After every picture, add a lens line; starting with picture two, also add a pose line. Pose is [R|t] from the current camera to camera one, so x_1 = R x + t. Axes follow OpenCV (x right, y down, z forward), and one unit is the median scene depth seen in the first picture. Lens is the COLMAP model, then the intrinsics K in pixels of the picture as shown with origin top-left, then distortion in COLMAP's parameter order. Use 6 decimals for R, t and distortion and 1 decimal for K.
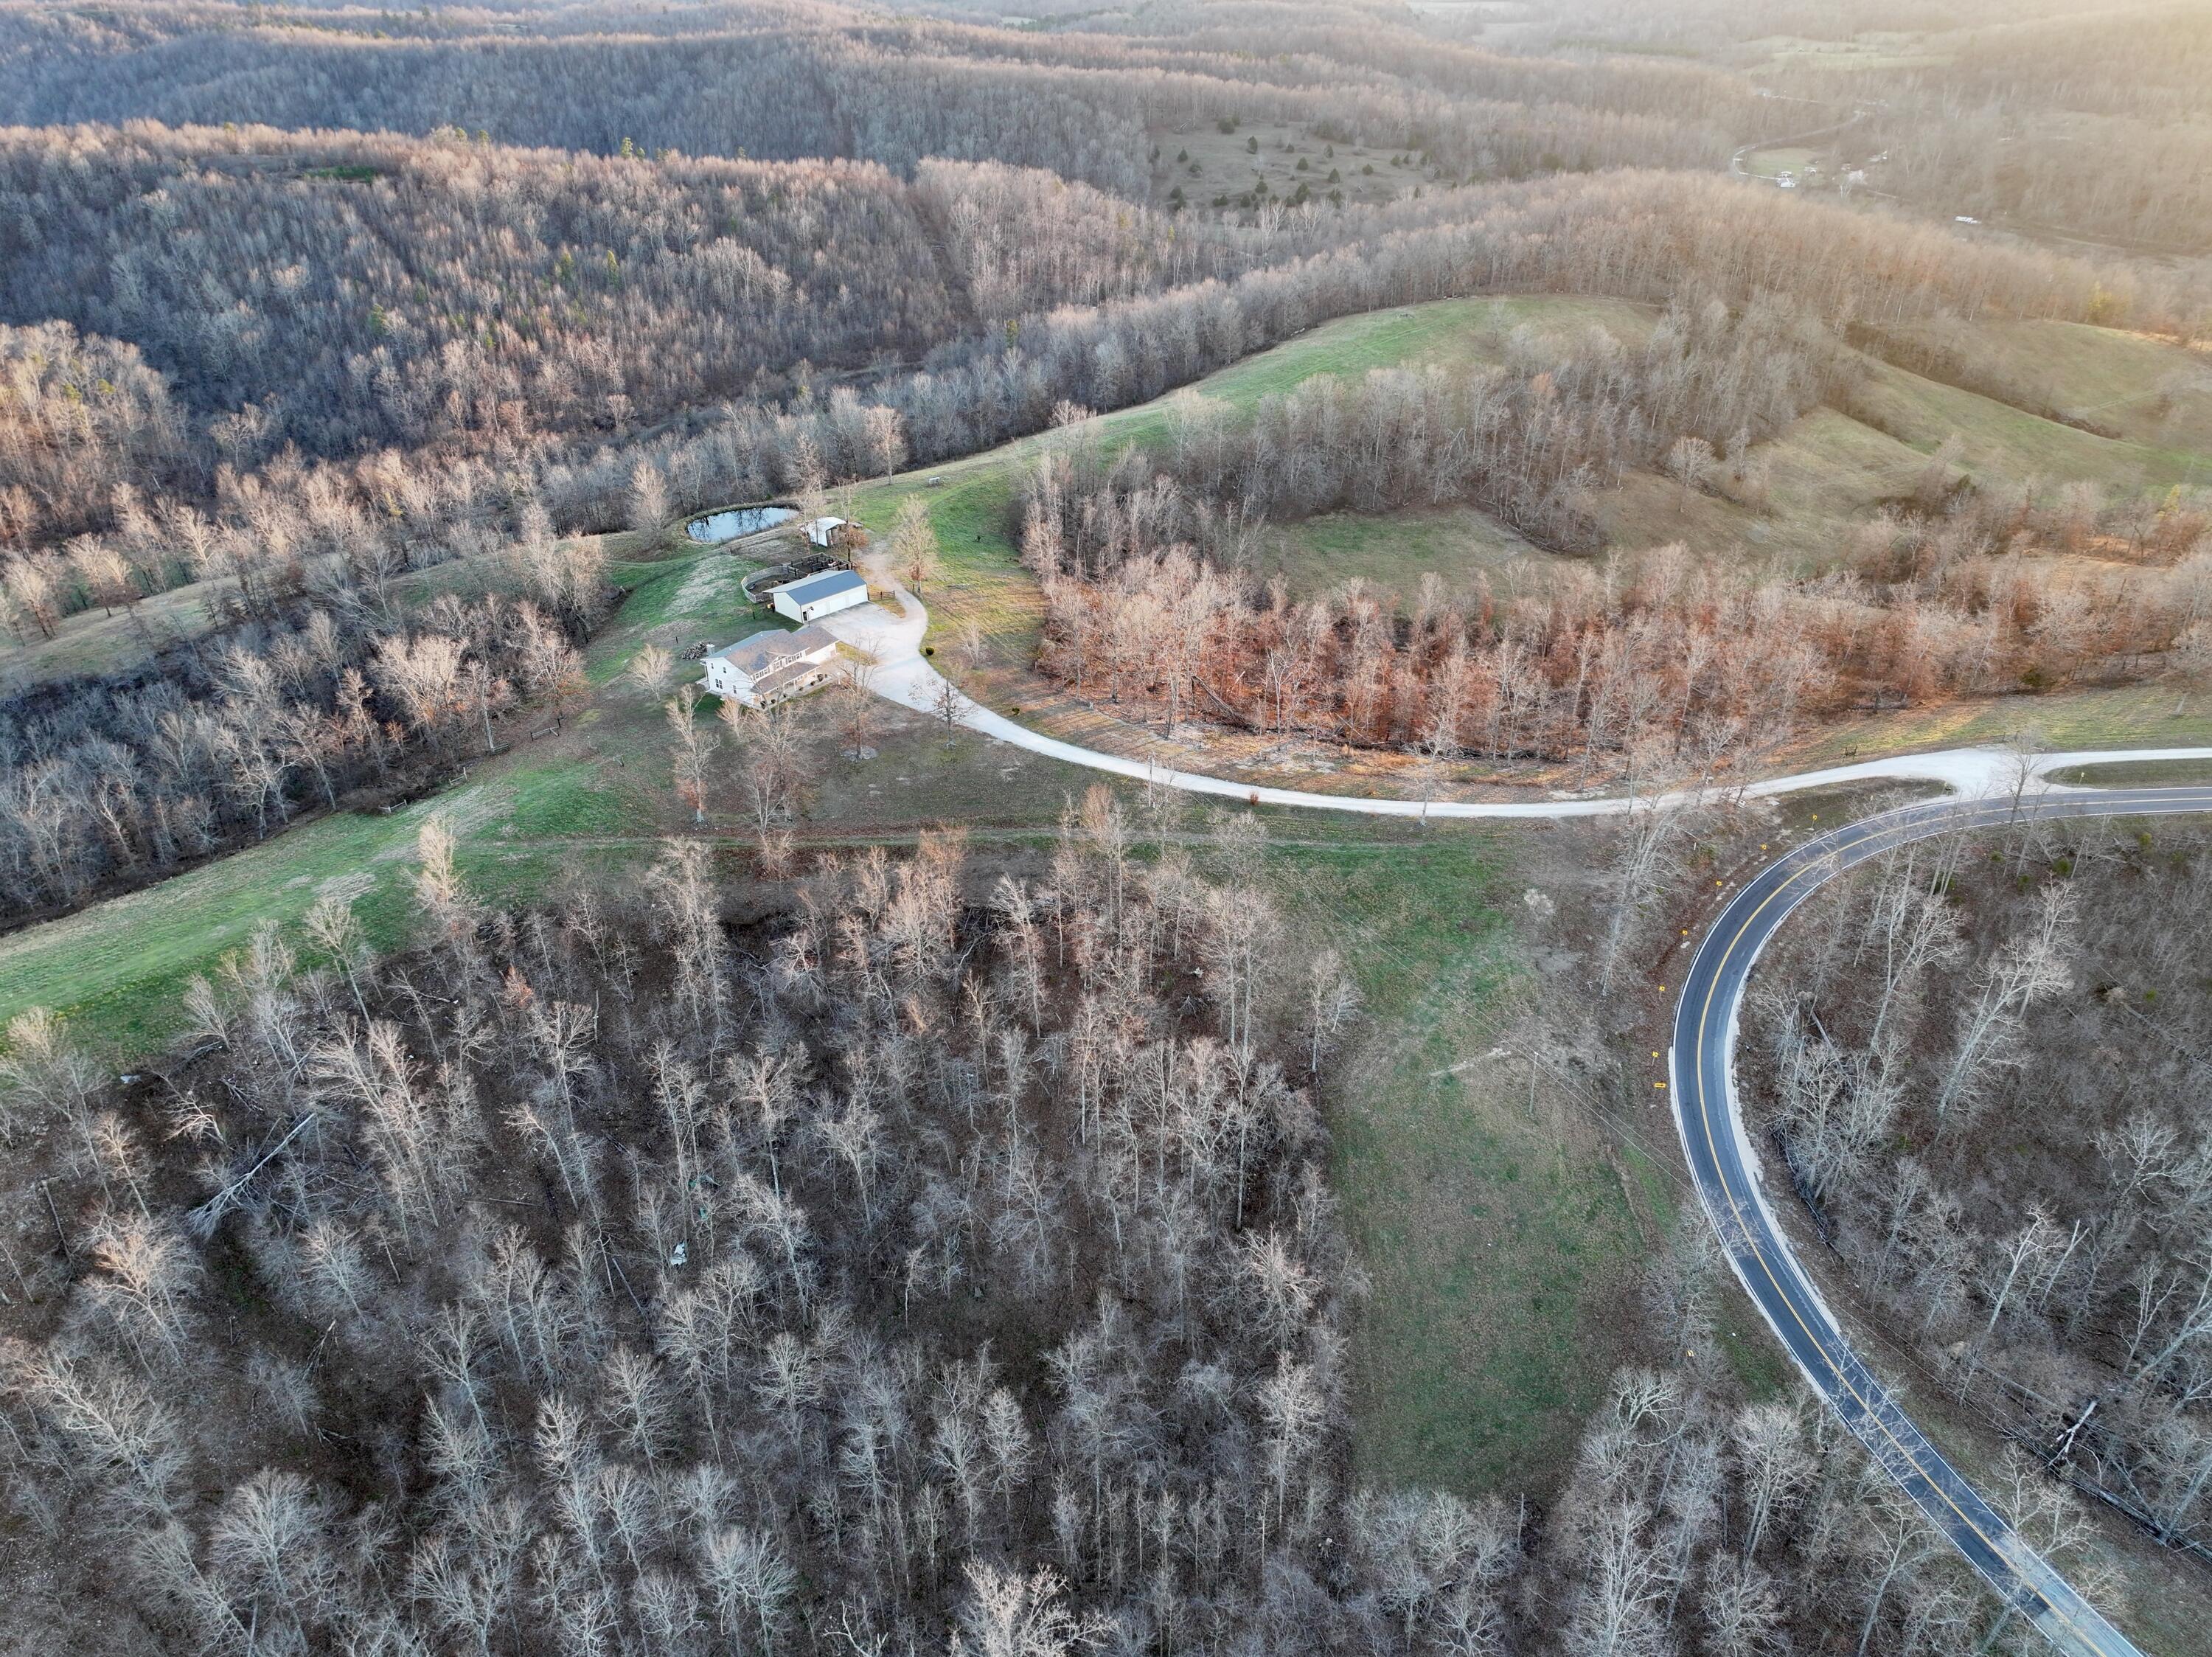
lens RADIAL K [[1545.6, 0, 1106.0], [0, 1545.6, 828.5], [0, 0, 1]] dist [0.002775, 0.010415]
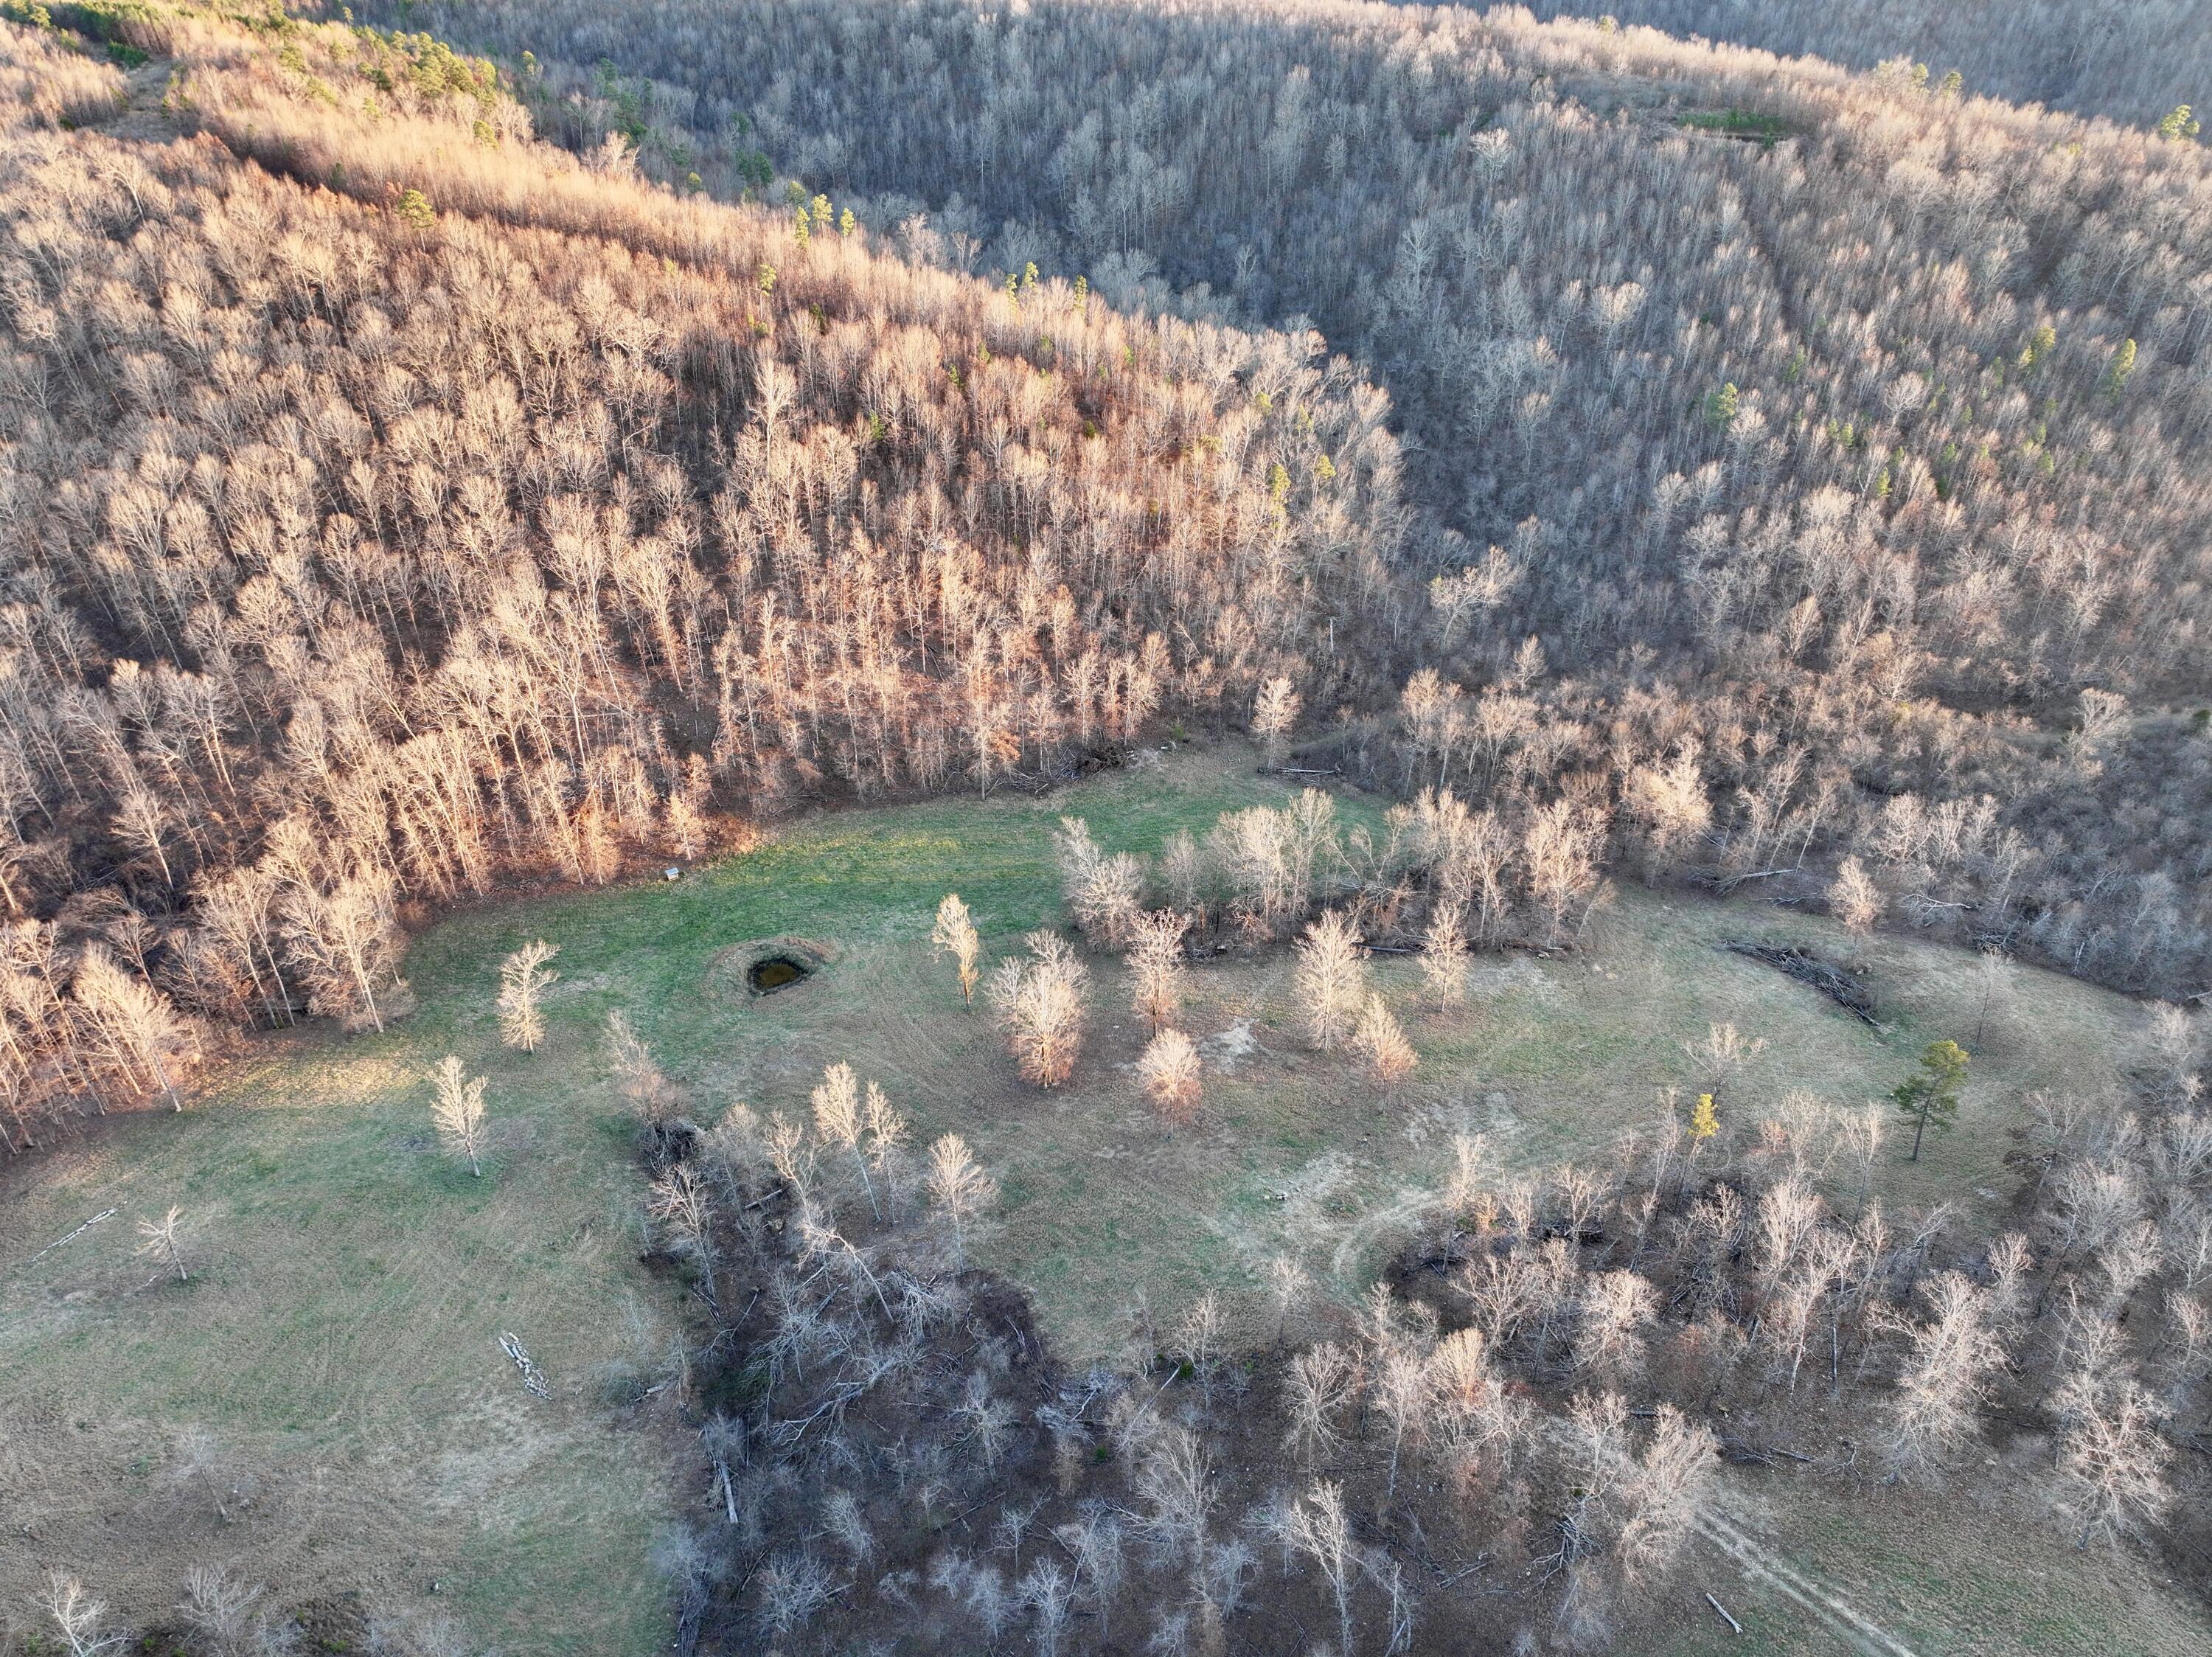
lens RADIAL K [[1545.6, 0, 1106.0], [0, 1545.6, 828.5], [0, 0, 1]] dist [0.002775, 0.010415]
pose [[0.744550, 0.392630, -0.539896, -0.221434], [-0.343208, 0.918818, 0.194889, -0.185702], [0.572585, 0.040192, 0.818860, 0.304116]]
